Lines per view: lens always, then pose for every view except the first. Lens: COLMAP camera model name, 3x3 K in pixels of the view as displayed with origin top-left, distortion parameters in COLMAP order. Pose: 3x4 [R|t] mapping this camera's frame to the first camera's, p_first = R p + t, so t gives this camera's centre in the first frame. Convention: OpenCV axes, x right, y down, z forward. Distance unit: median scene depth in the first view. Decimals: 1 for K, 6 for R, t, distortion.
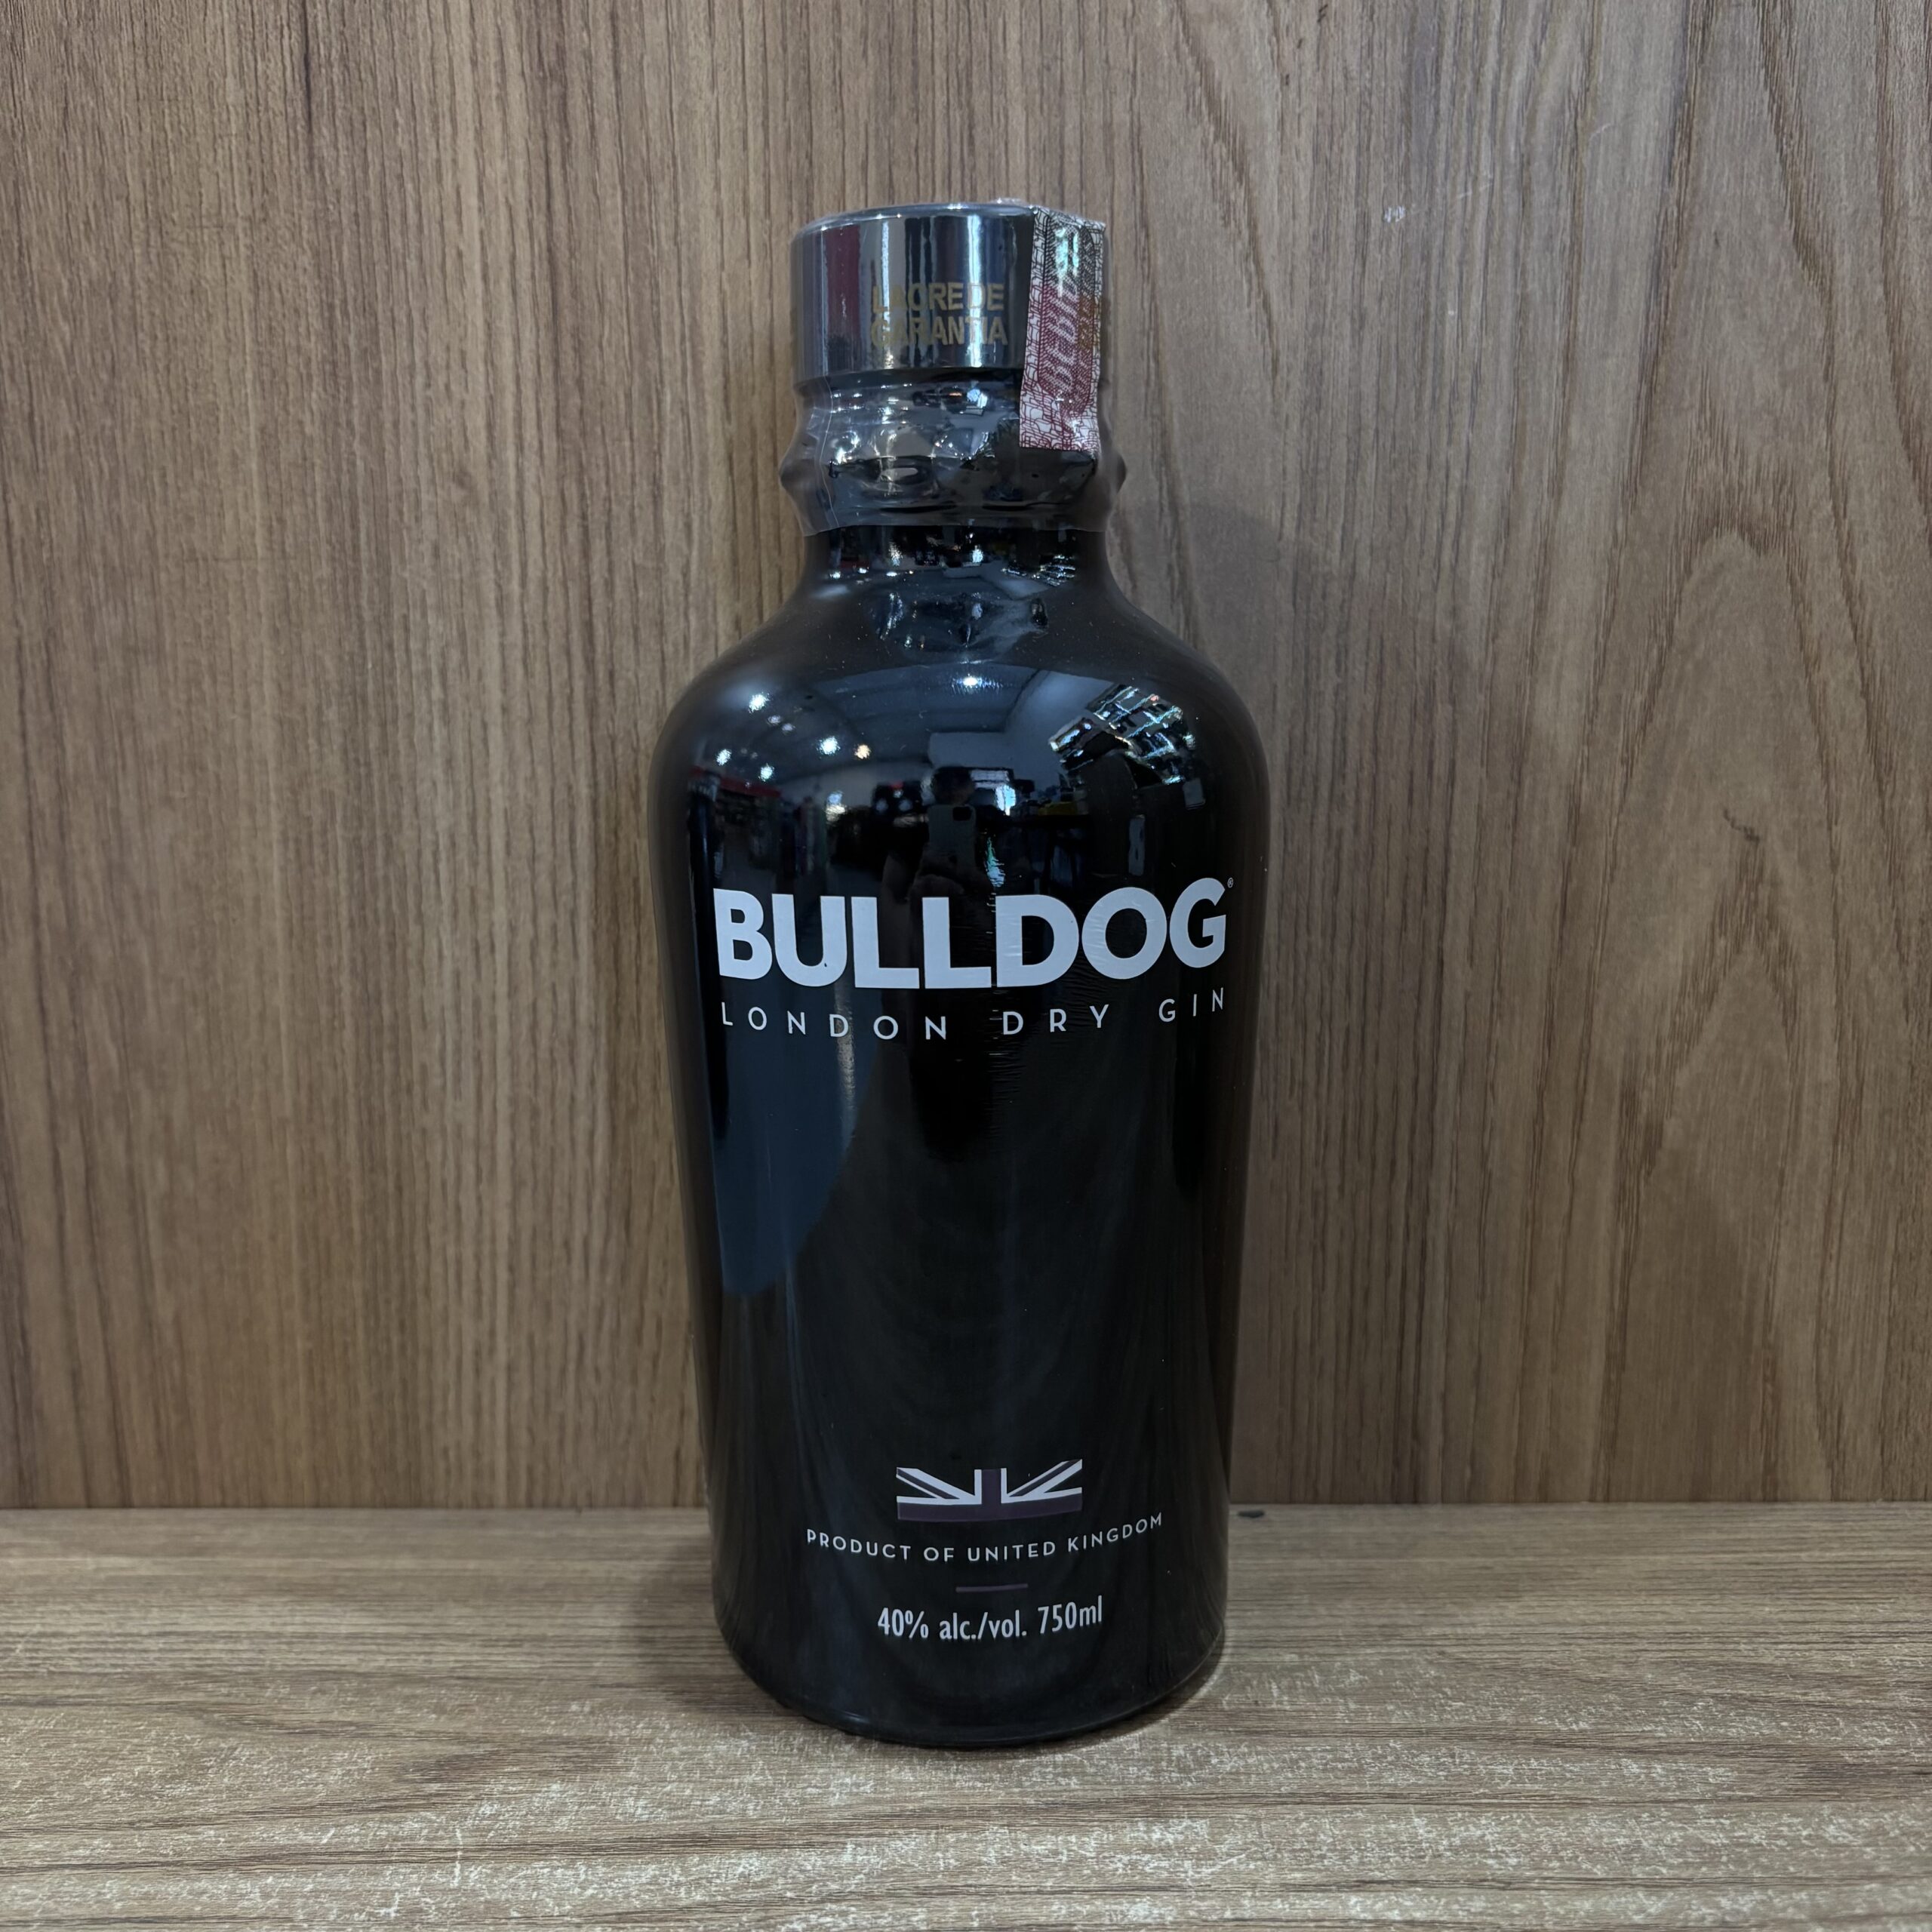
lens RADIAL K [[2114.5, 0, 963.5], [0, 2114.5, 985.1], [0, 0, 1]] dist [0.009490, 0.000000]
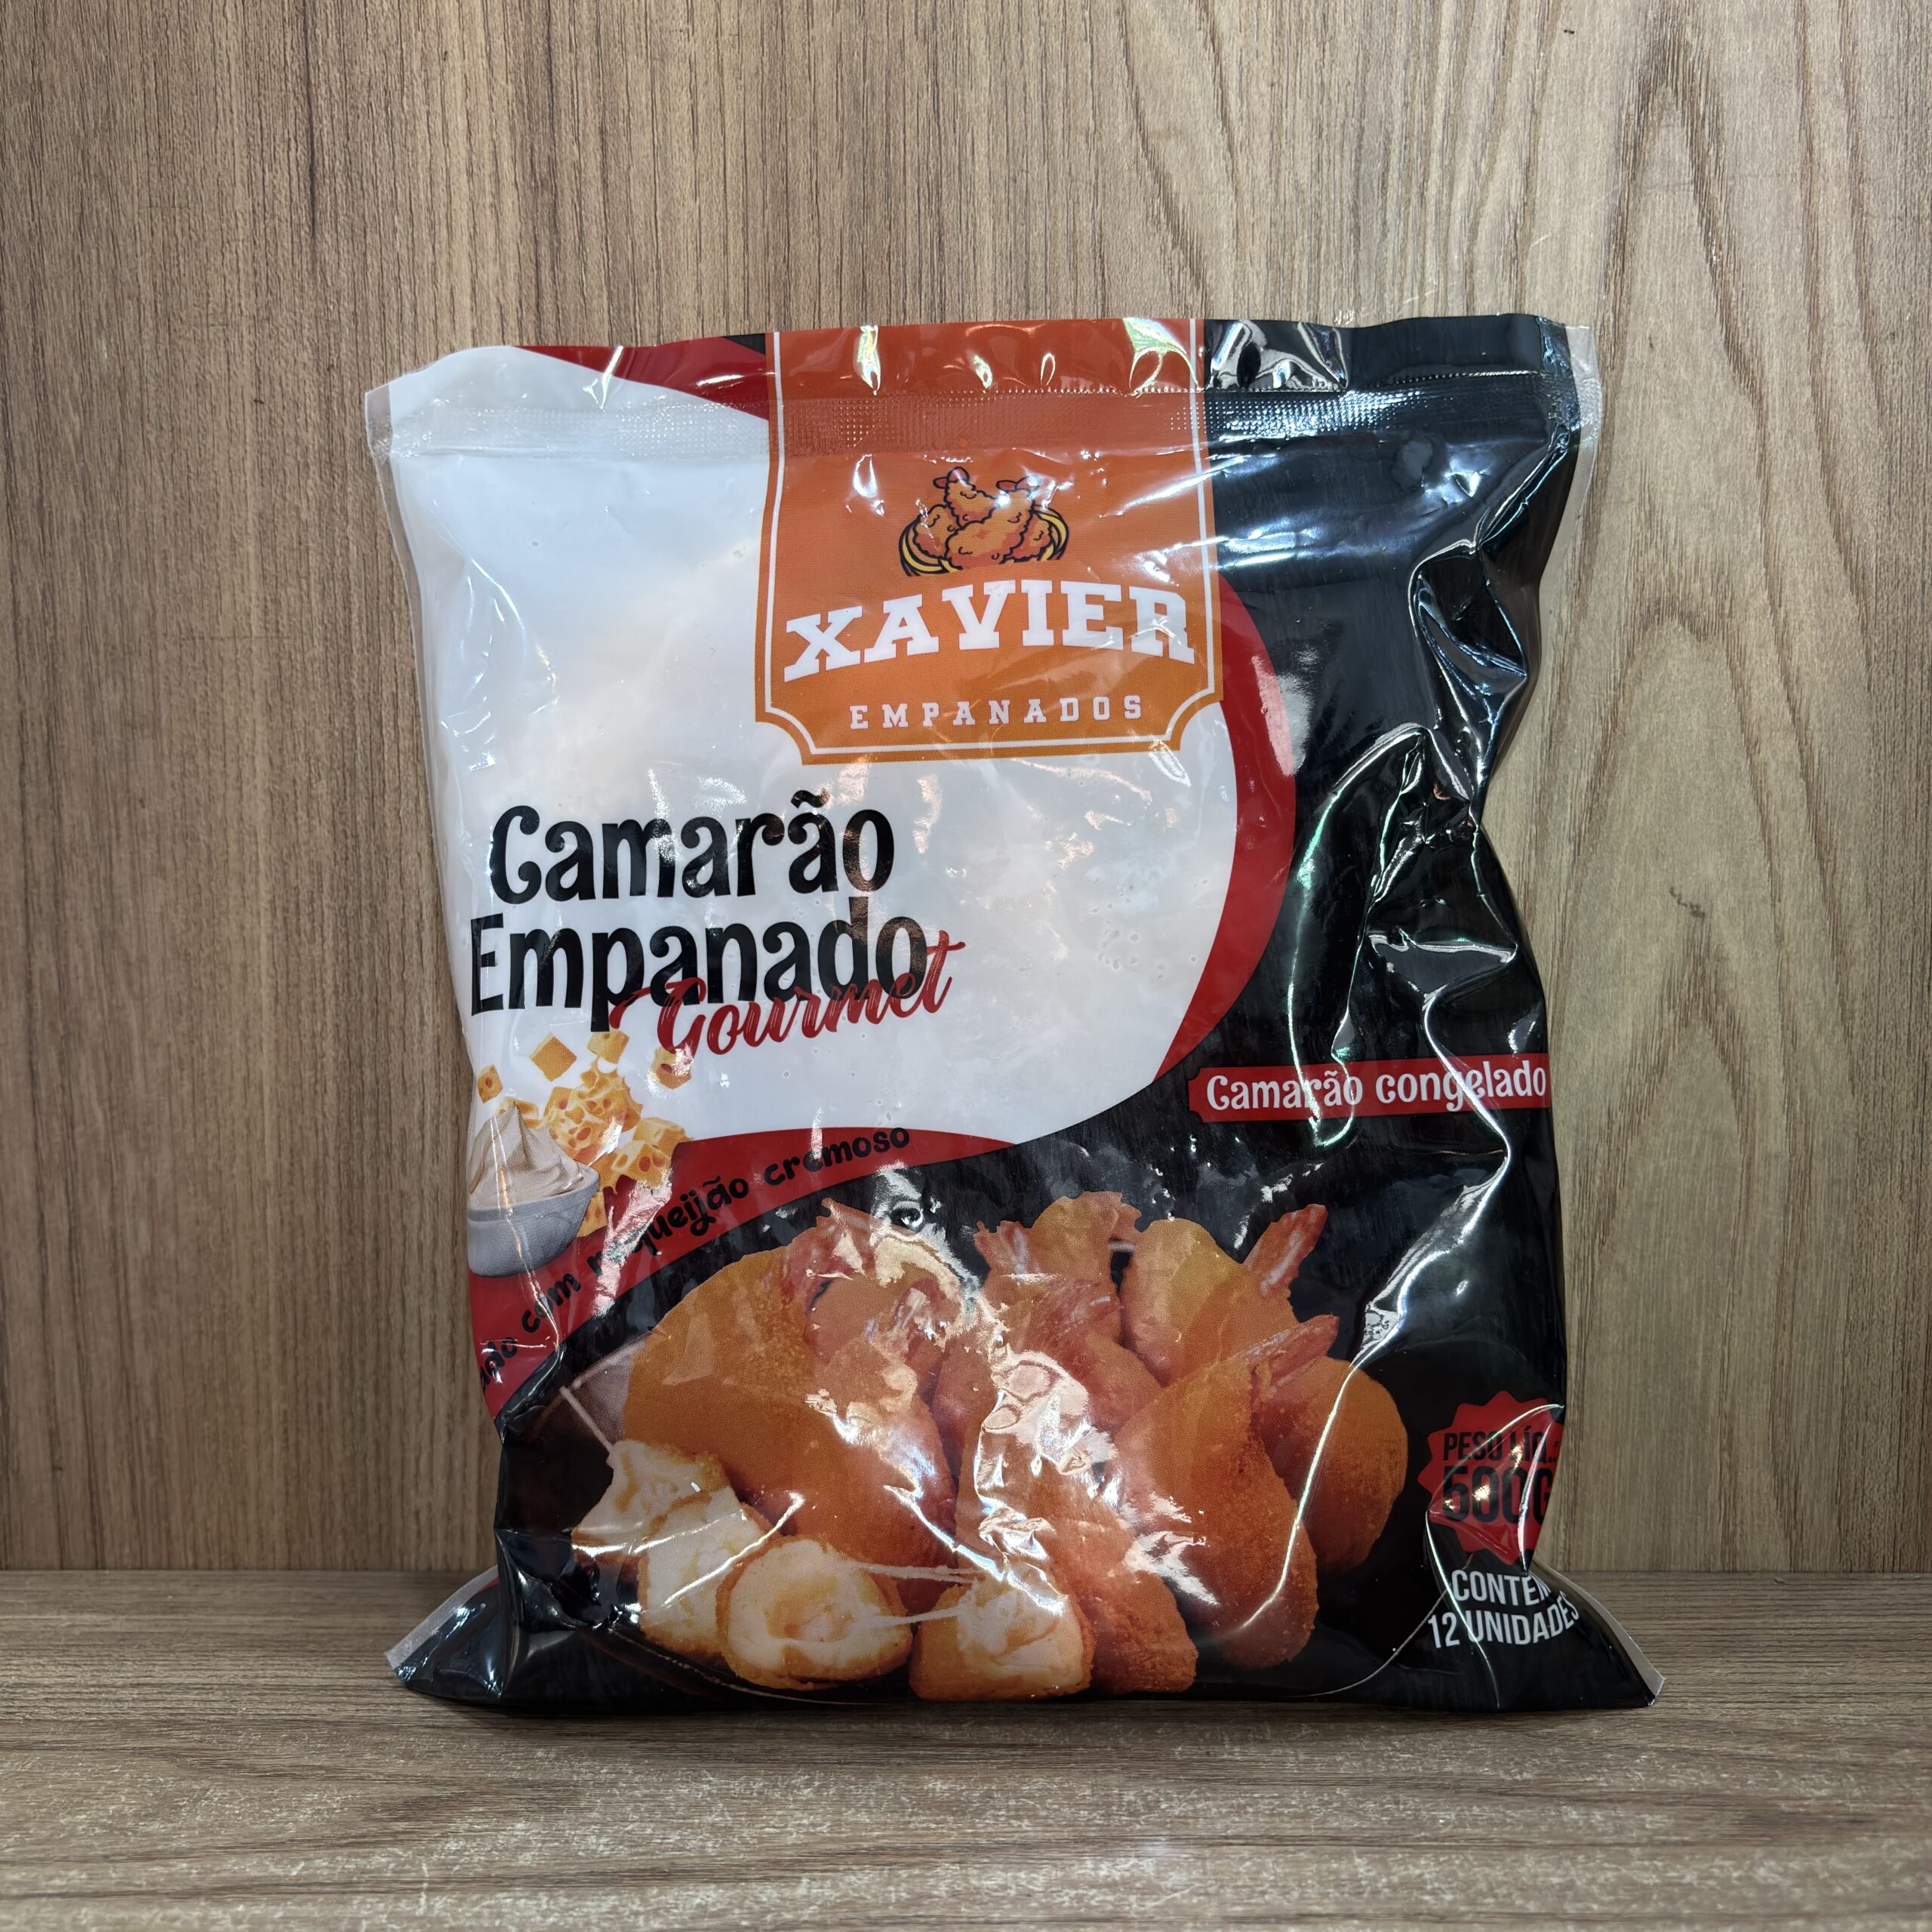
lens RADIAL K [[2219.5, 0, 958.0], [0, 2219.5, 965.8], [0, 0, 1]] dist [0.007247, 0.000000]
pose [[0.999980, 0.005275, -0.003602, 0.017651], [-0.005466, 0.998452, -0.055356, 0.018111], [0.003305, 0.055374, 0.998460, -0.080278]]
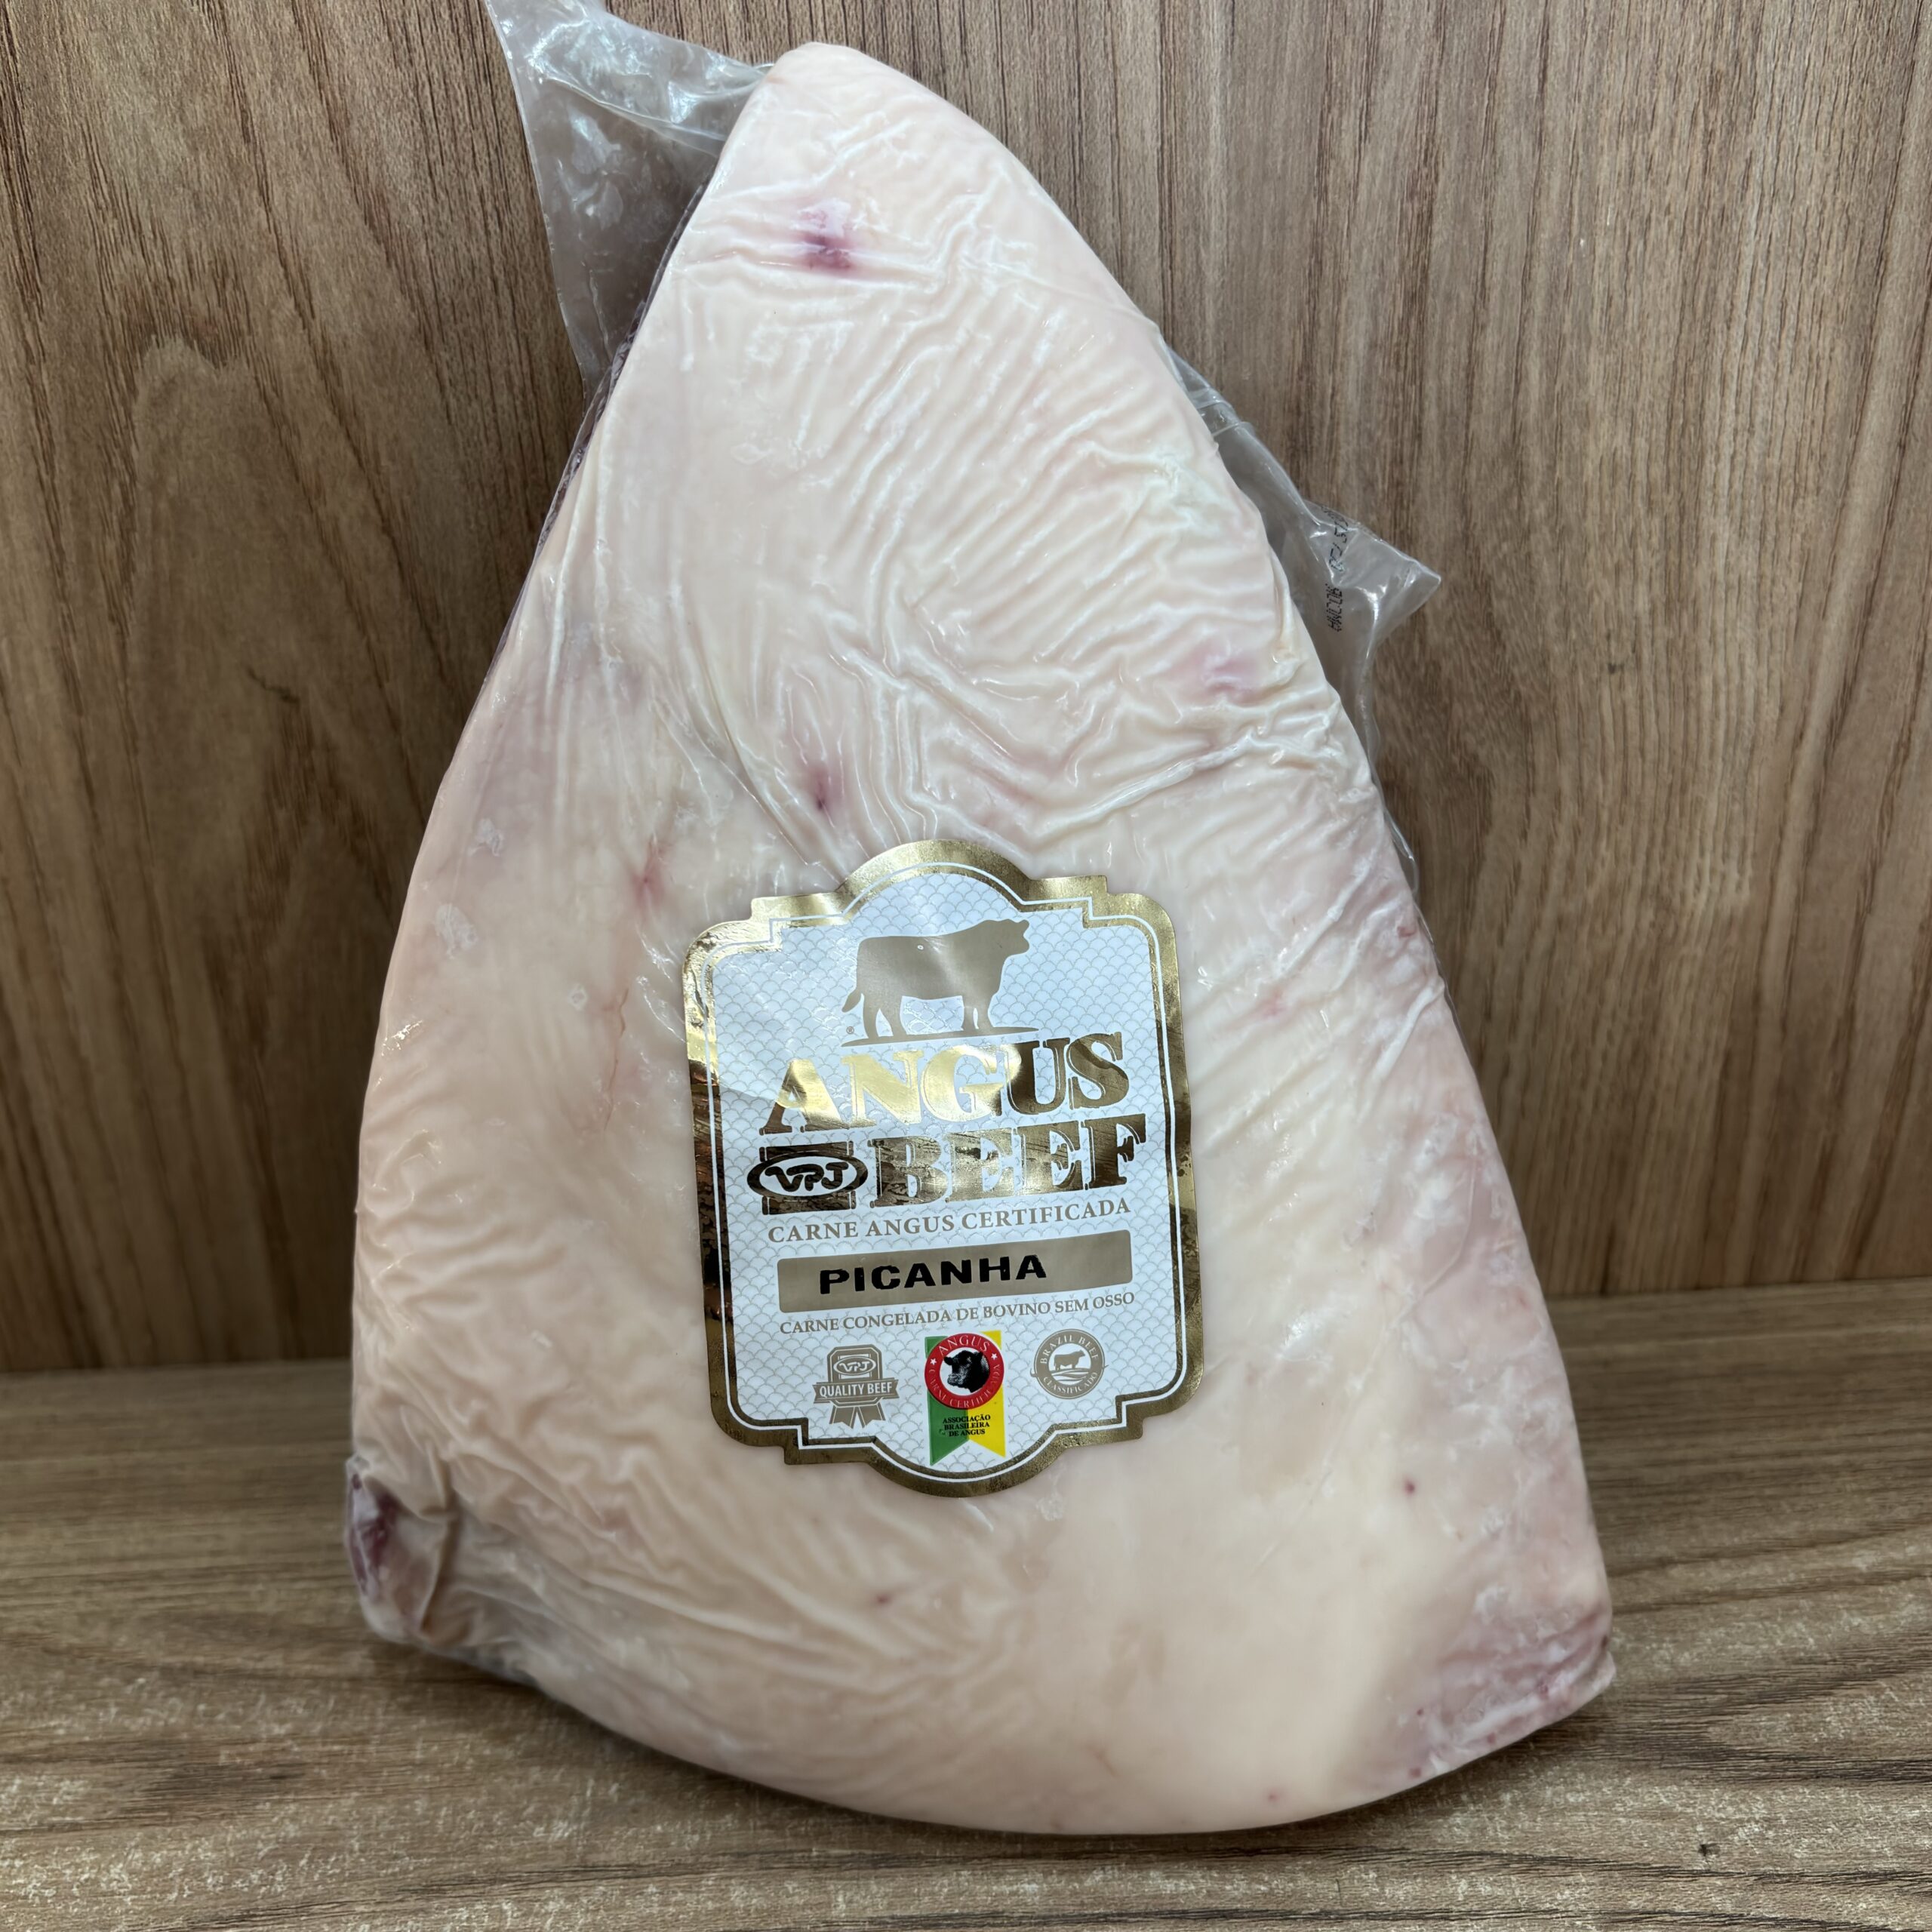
lens RADIAL K [[2114.5, 0, 956.1], [0, 2114.5, 1007.9], [0, 0, 1]] dist [0.009490, 0.000000]
pose [[0.997645, -0.046188, 0.050713, 0.614084], [0.026998, 0.944049, 0.328697, -0.233789], [-0.063057, -0.326554, 0.943073, 0.142716]]
